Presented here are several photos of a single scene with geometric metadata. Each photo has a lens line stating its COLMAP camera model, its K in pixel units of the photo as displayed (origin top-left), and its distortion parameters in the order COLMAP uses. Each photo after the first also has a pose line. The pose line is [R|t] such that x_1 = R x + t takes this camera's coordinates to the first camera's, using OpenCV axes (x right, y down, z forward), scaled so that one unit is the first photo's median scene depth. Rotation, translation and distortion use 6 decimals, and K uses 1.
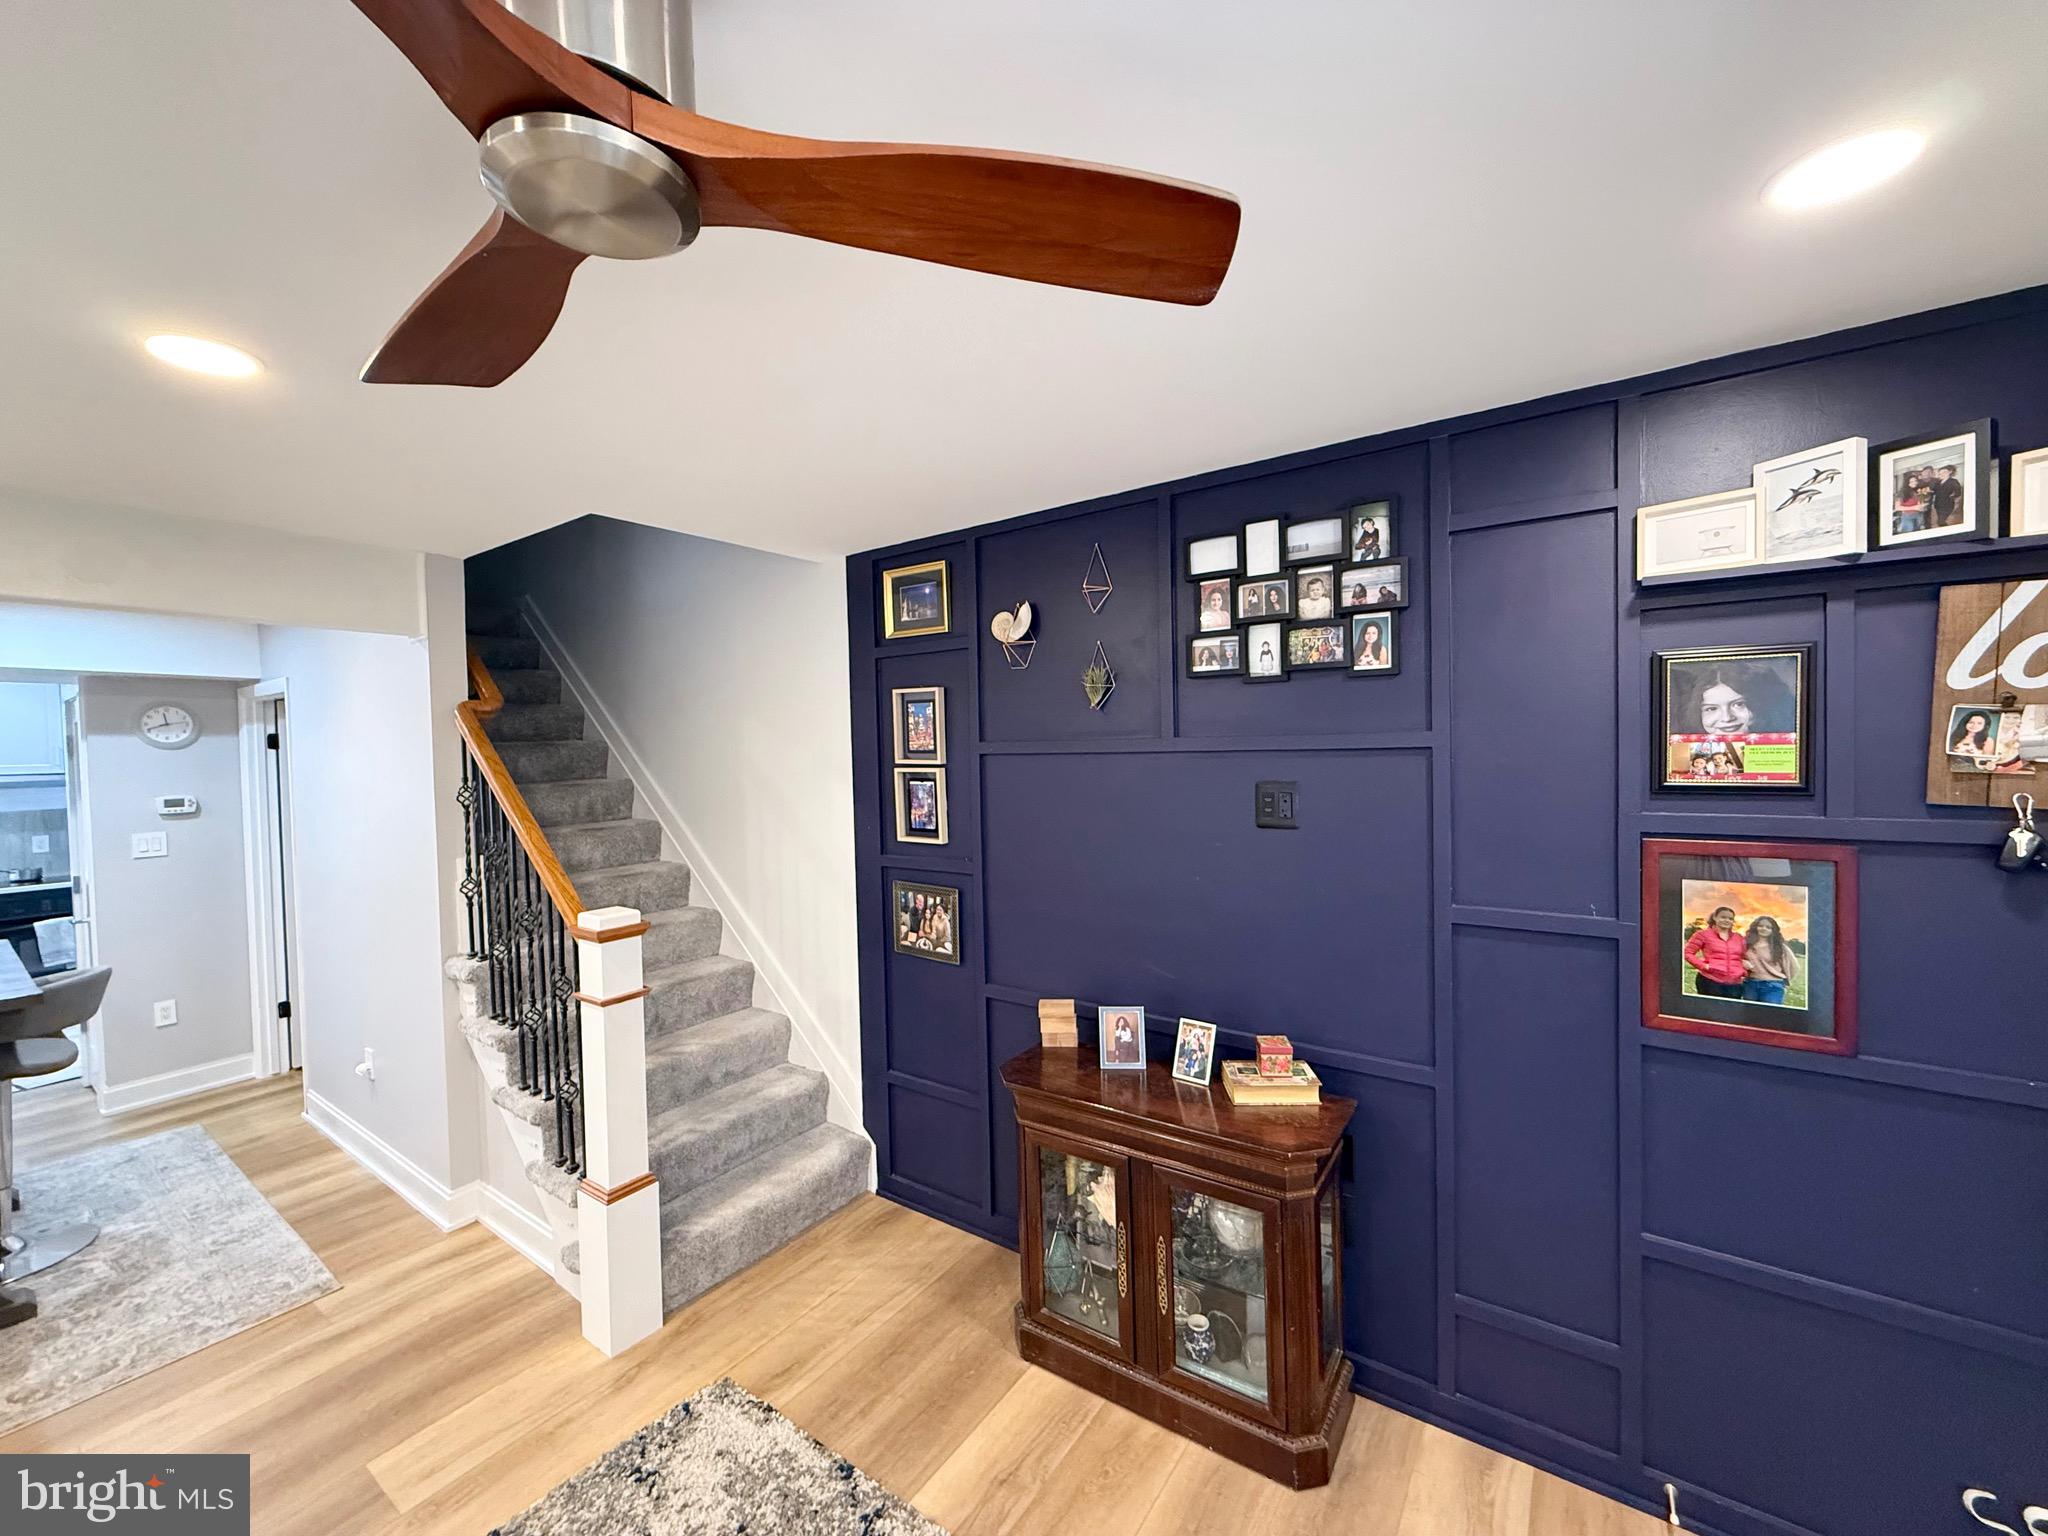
lens RADIAL K [[814.4, 0, 1018.2], [0, 814.4, 768.8], [0, 0, 1]] dist [0.001922, -0.000007]
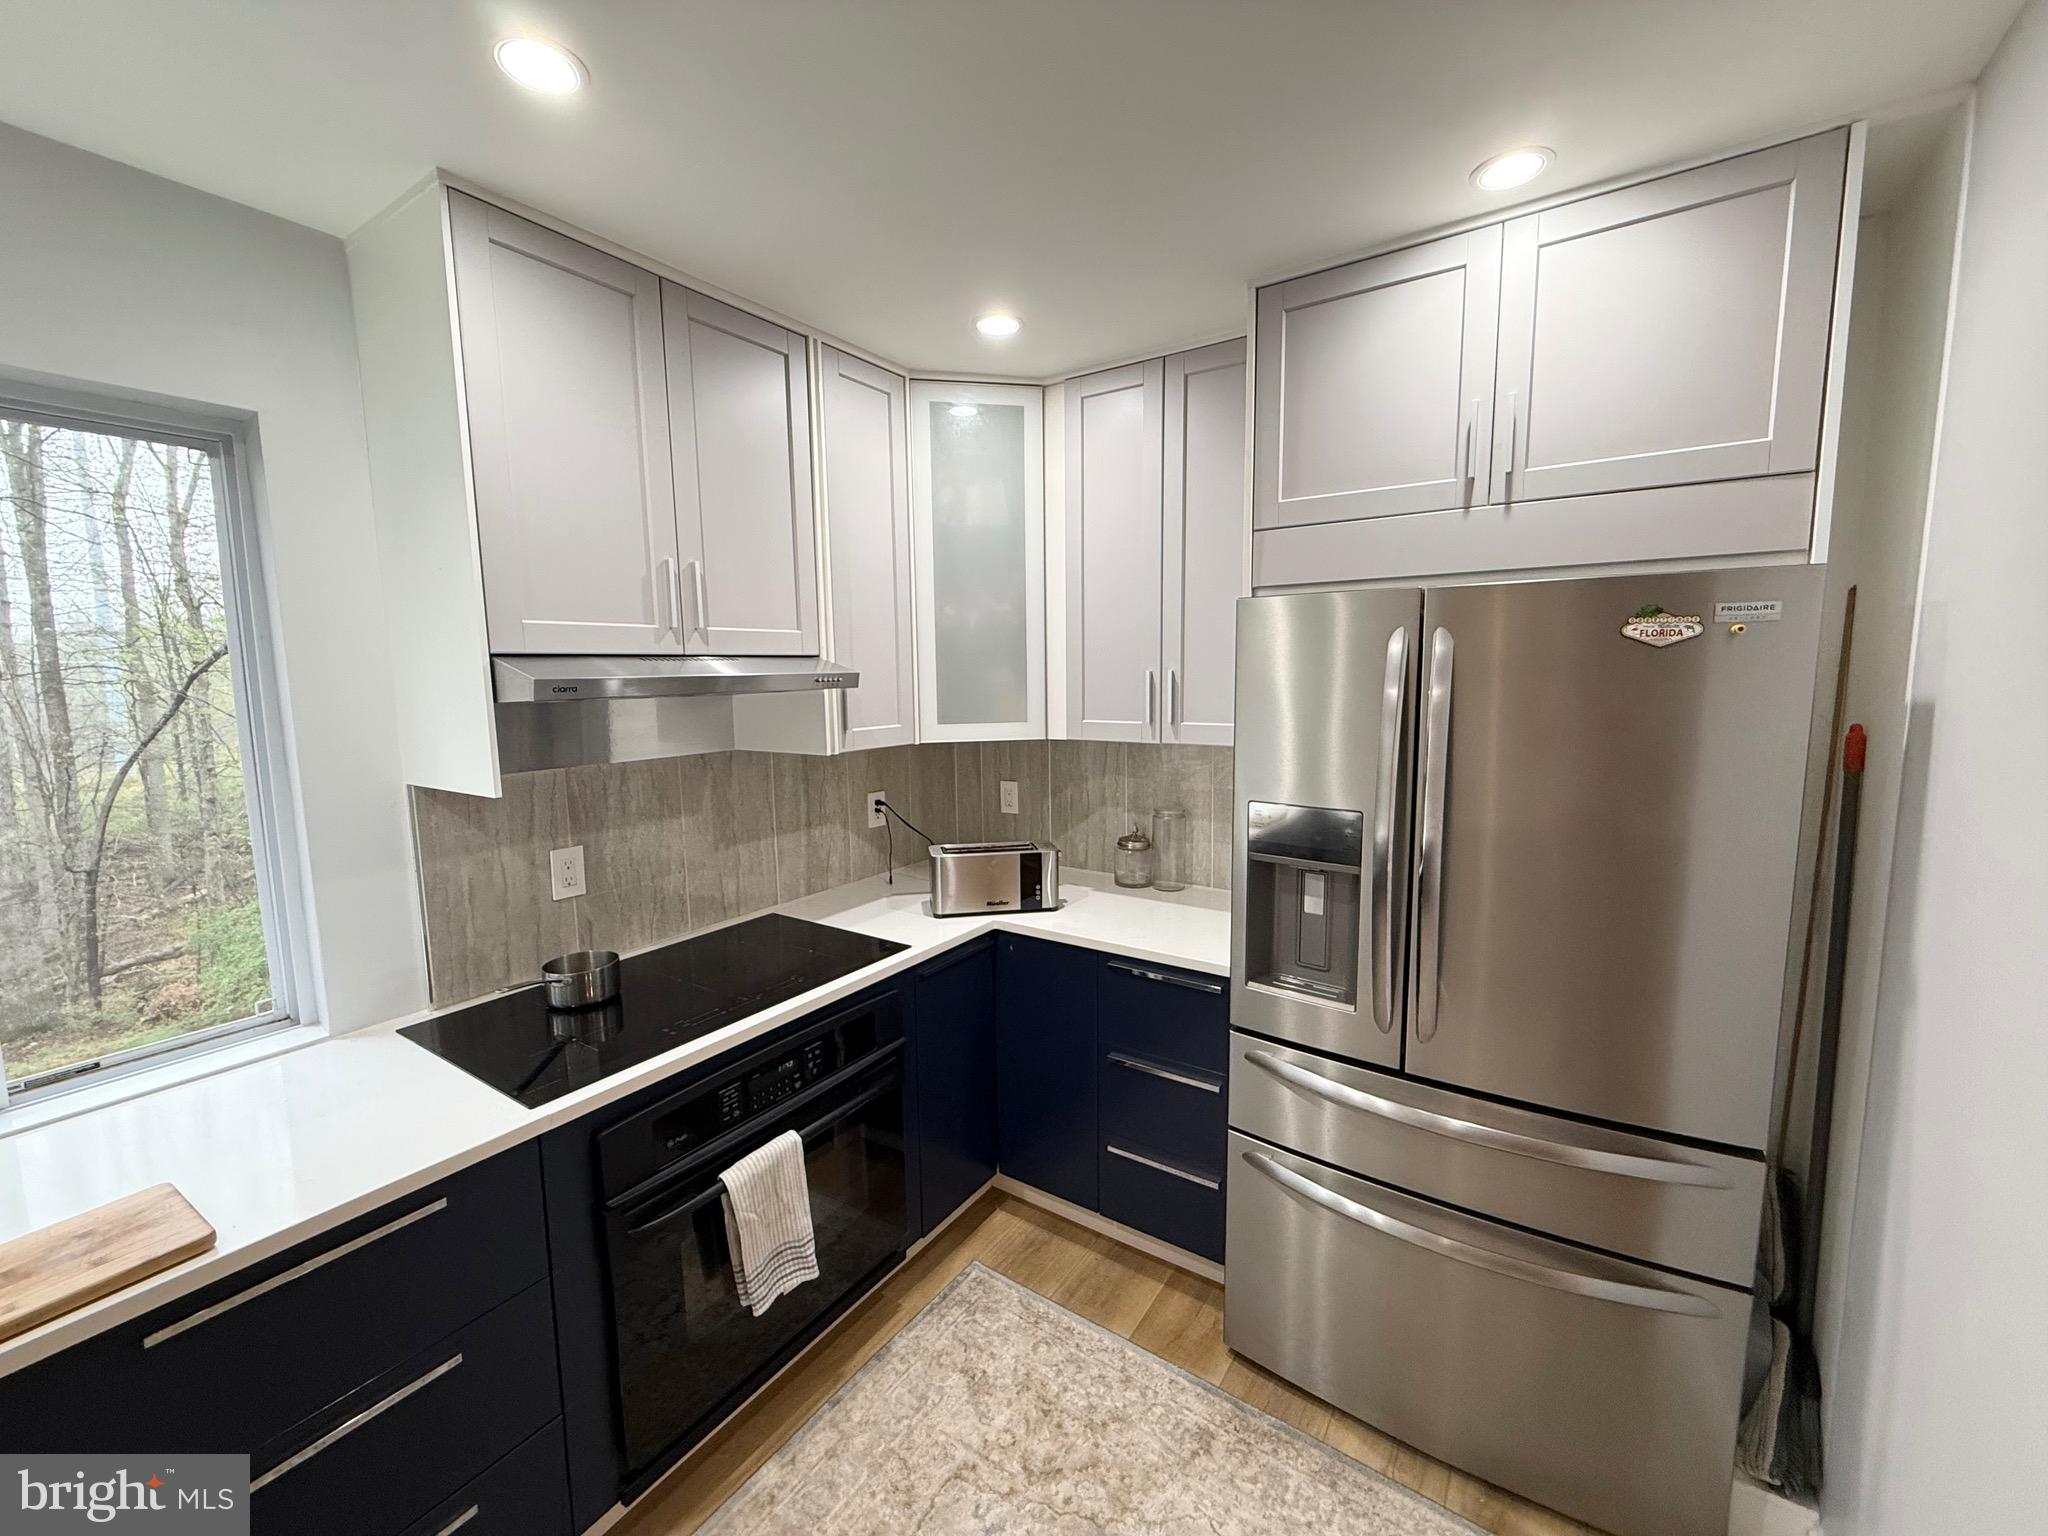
lens RADIAL K [[814.4, 0, 1016.1], [0, 814.4, 767.1], [0, 0, 1]] dist [0.001922, -0.000007]
pose [[0.999753, 0.003876, 0.021898, -2.565490], [-0.005851, 0.995846, 0.090867, 0.044955], [-0.021455, -0.090973, 0.995622, 1.681614]]
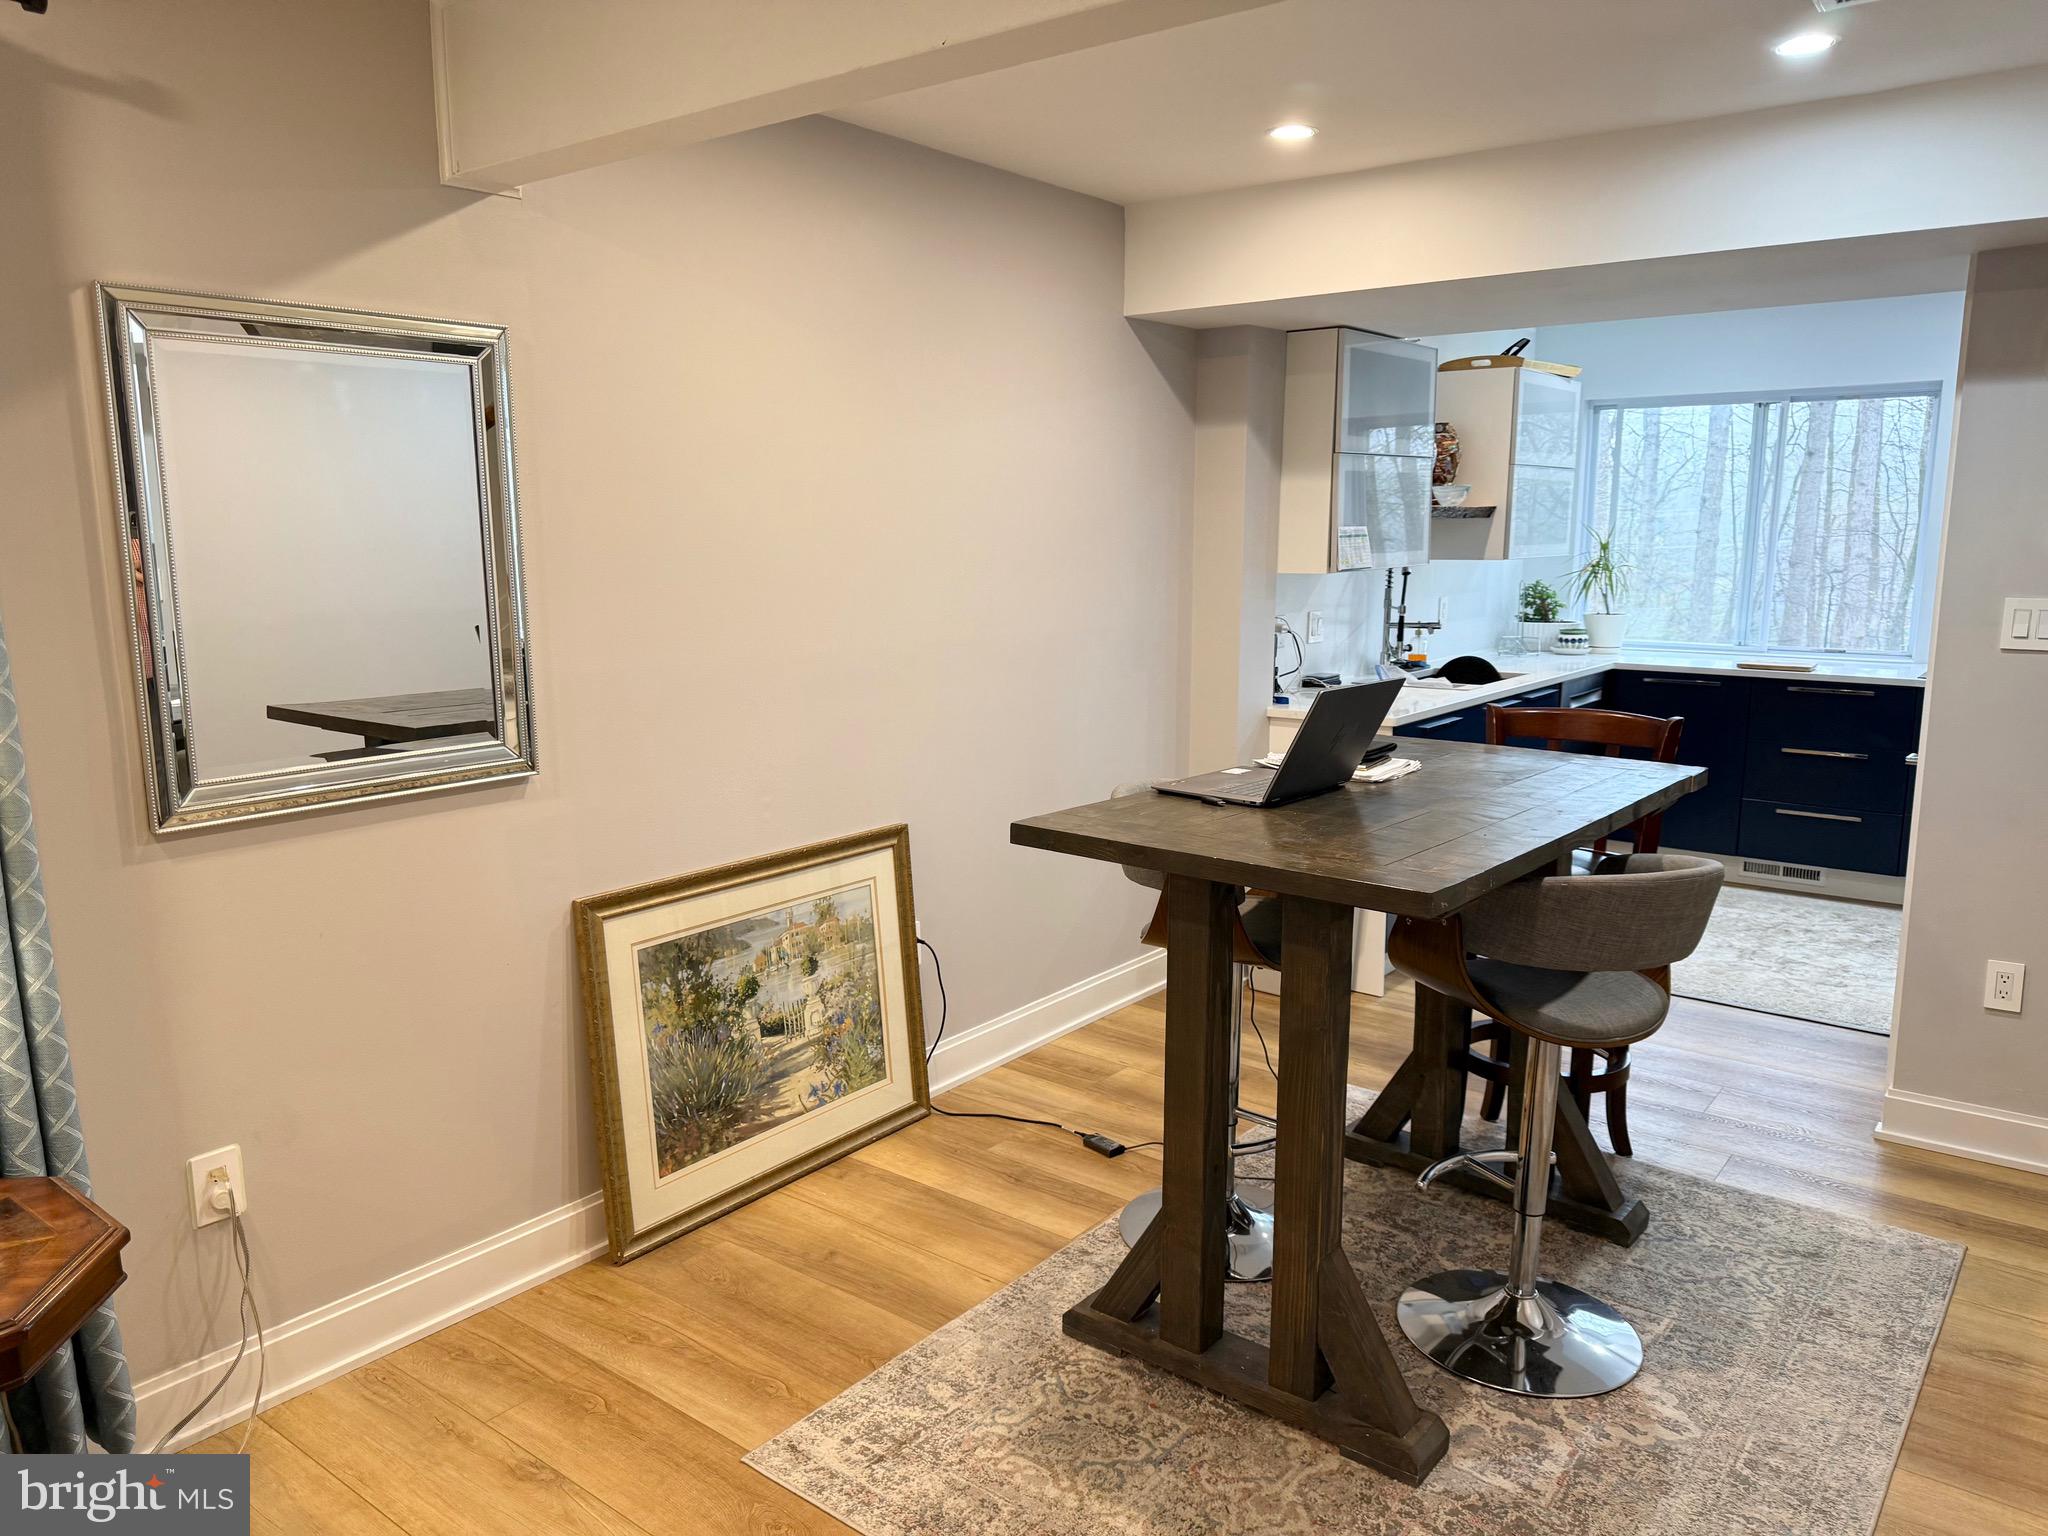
lens RADIAL K [[1444.6, 0, 1025.0], [0, 1444.6, 771.1], [0, 0, 1]] dist [0.044239, -0.053987]
pose [[-0.043719, 0.193002, -0.980224, -0.396723], [-0.022965, 0.980709, 0.194121, 0.049791], [0.998780, 0.030998, -0.038443, 0.838402]]
